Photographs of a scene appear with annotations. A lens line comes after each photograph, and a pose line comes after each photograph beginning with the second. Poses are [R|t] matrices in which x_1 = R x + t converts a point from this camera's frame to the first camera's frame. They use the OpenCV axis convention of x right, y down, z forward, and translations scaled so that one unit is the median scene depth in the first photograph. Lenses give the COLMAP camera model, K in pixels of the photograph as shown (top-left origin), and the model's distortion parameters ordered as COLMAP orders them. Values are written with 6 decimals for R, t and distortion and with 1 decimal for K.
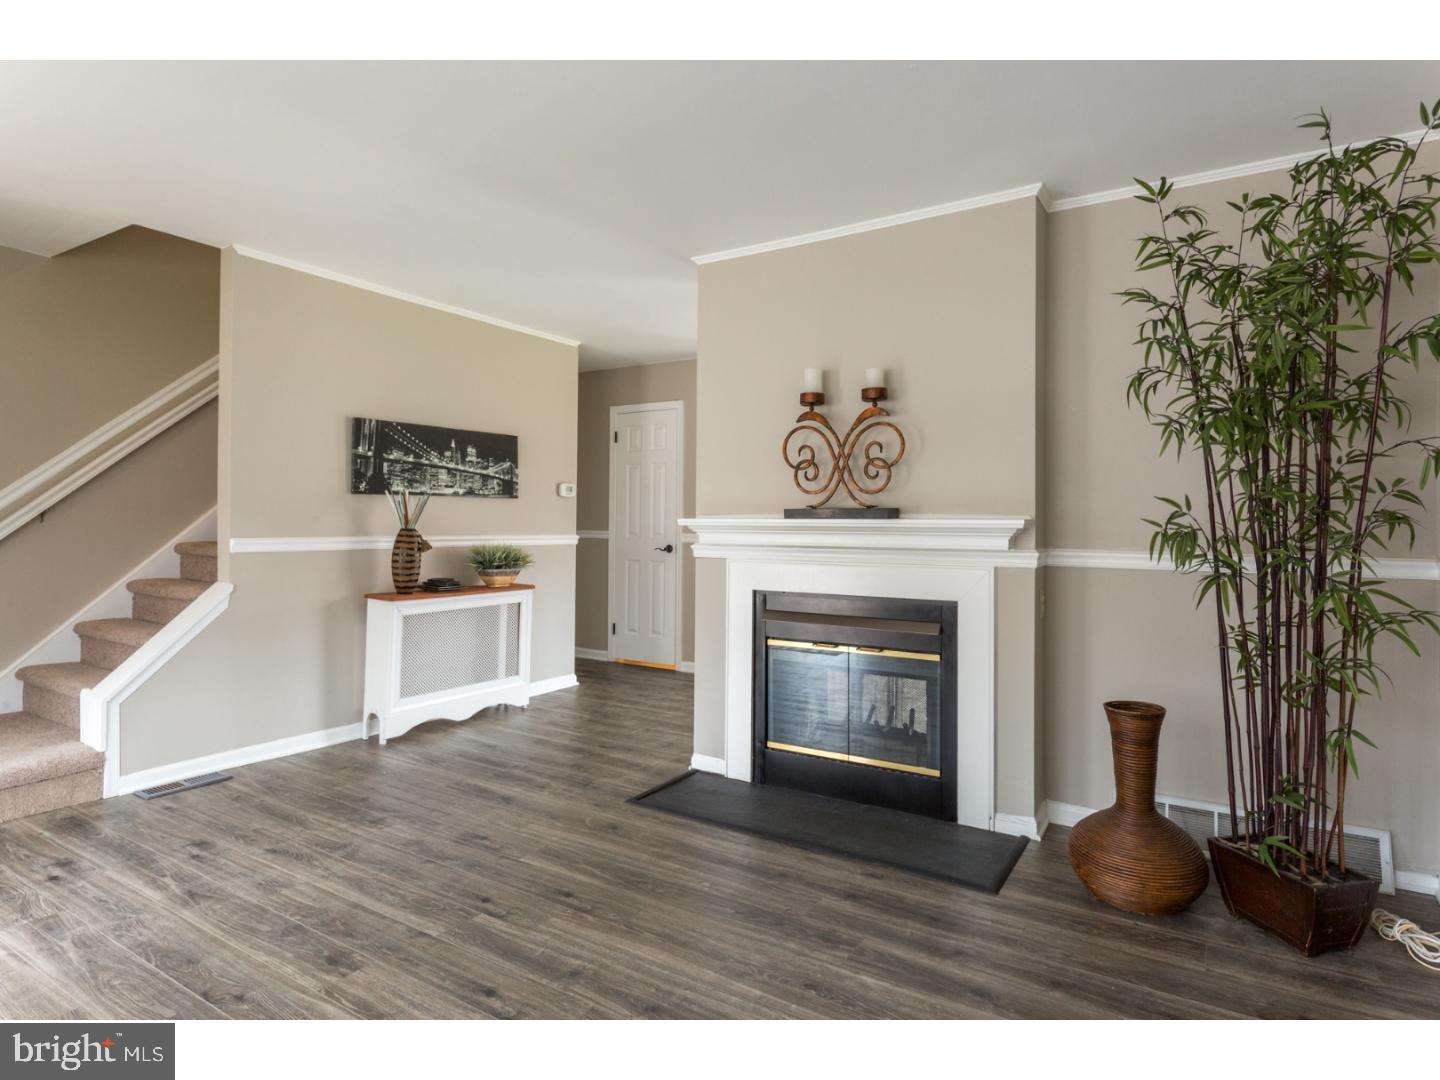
lens RADIAL K [[798.0, 0, 719.8], [0, 798.0, 515.6], [0, 0, 1]] dist [-0.002059, -0.000442]
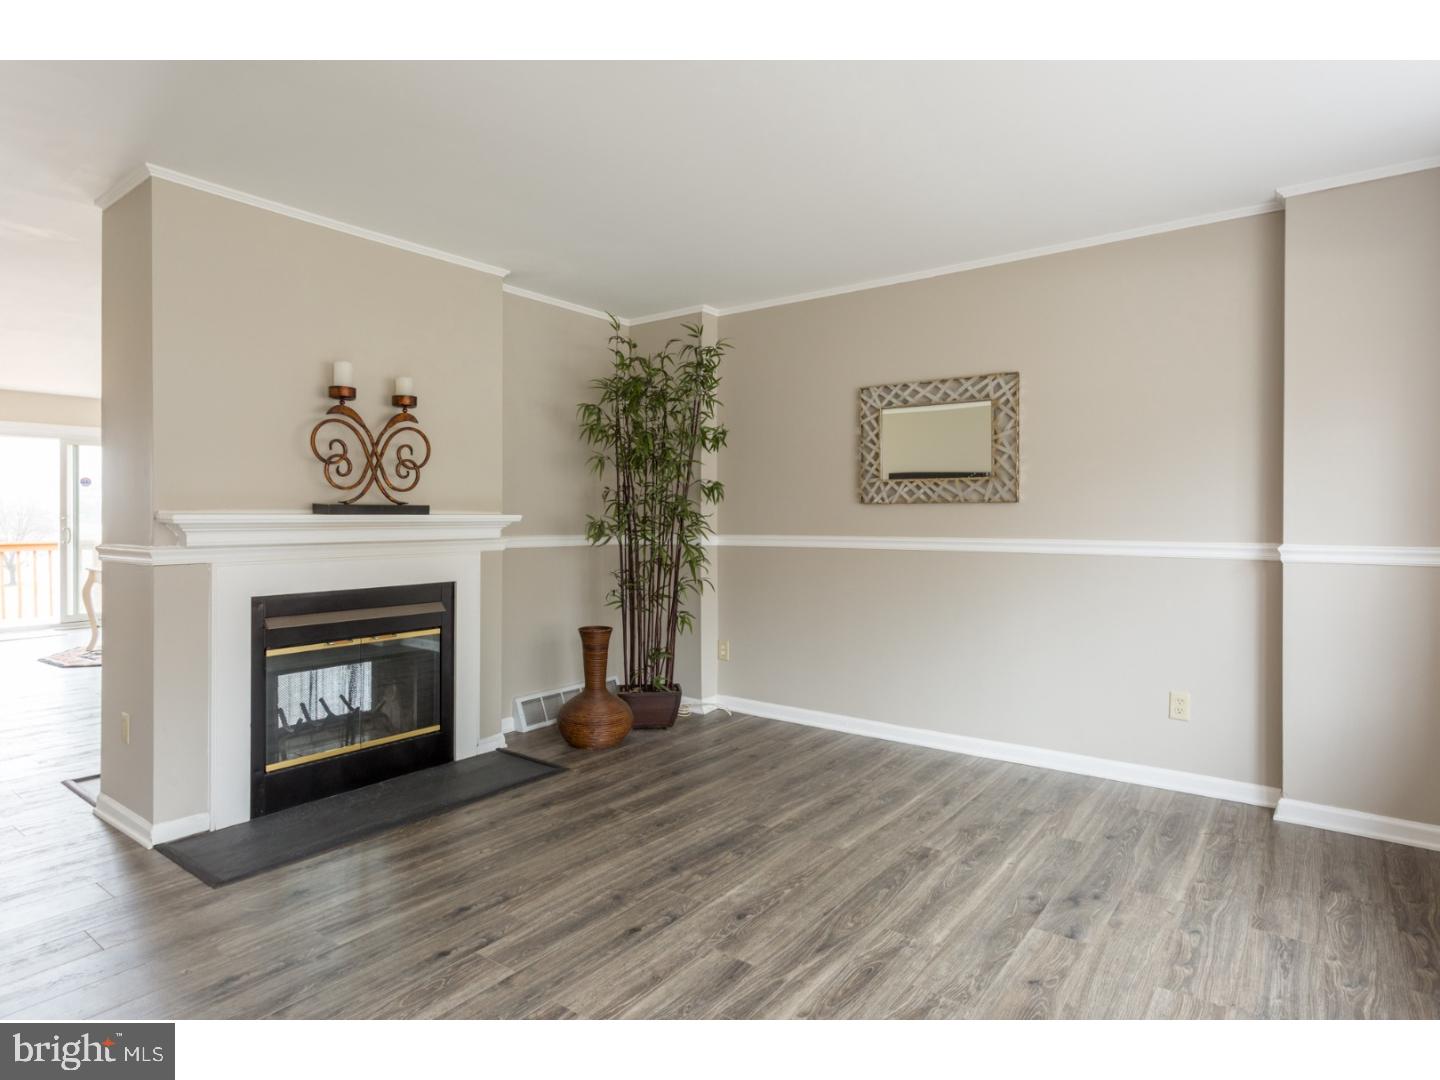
lens RADIAL K [[798.0, 0, 719.8], [0, 798.0, 515.6], [0, 0, 1]] dist [-0.002059, -0.000442]
pose [[0.080581, -0.007034, 0.996723, -0.883672], [-0.011331, 0.999904, 0.007973, -0.008651], [-0.996684, -0.011936, 0.080493, 0.488687]]
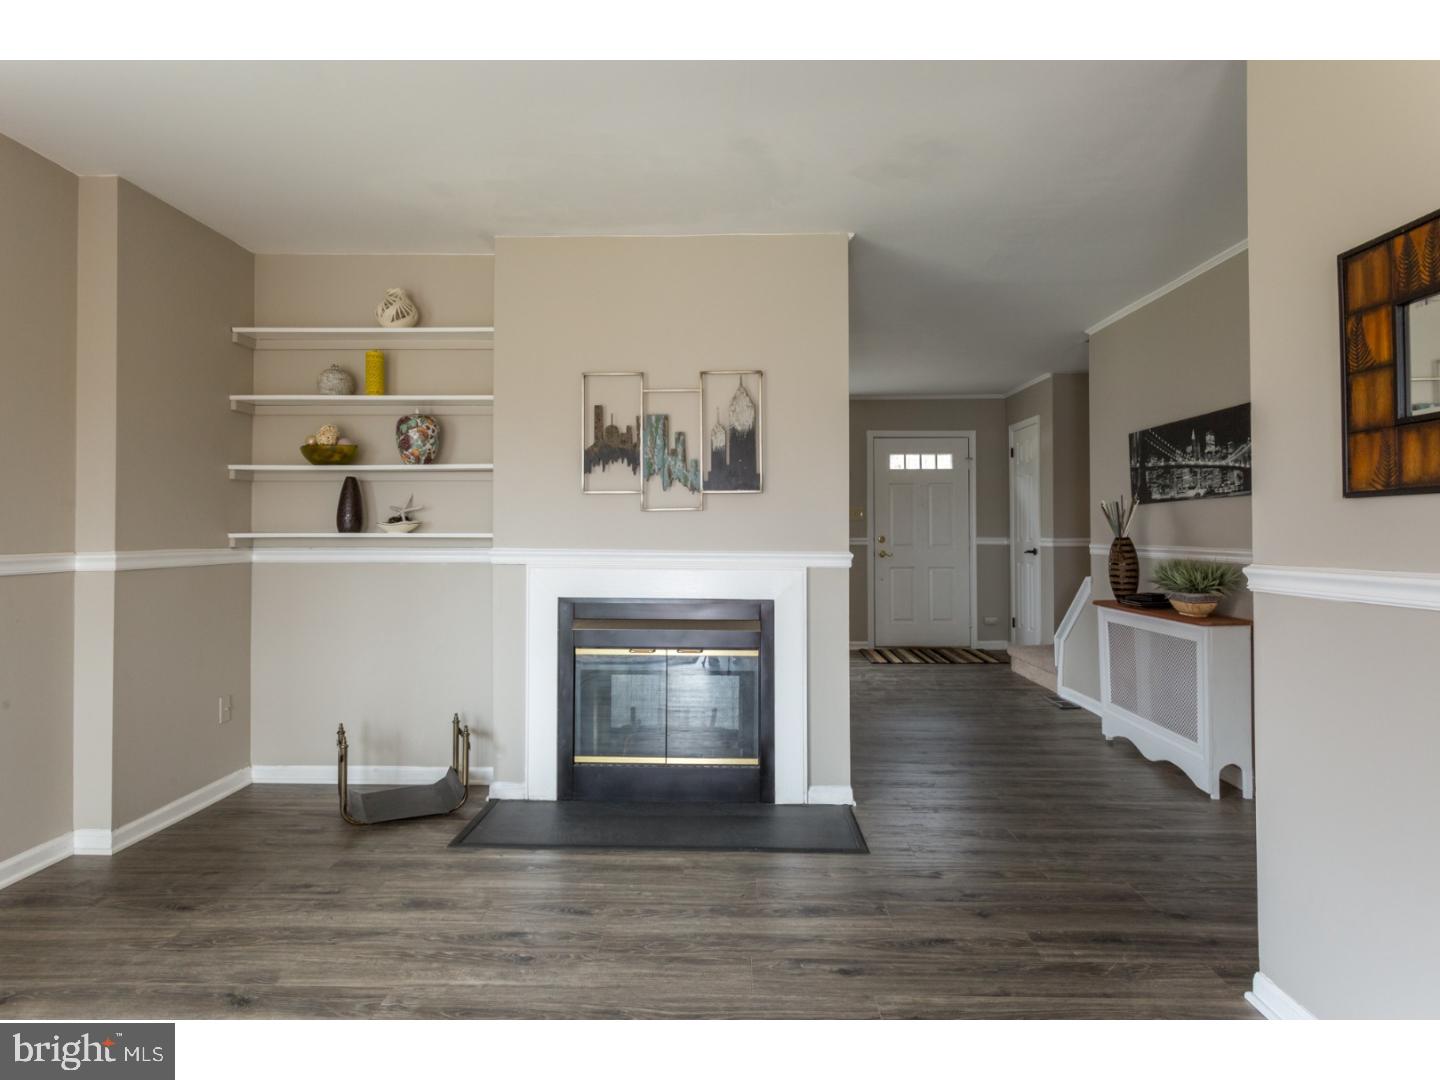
lens RADIAL K [[798.0, 0, 719.8], [0, 798.0, 515.6], [0, 0, 1]] dist [-0.002059, -0.000442]
pose [[0.855292, 0.001534, 0.518145, -0.325179], [0.001427, 0.999985, -0.005315, -0.000643], [-0.518145, 0.005285, 0.855276, 0.105477]]
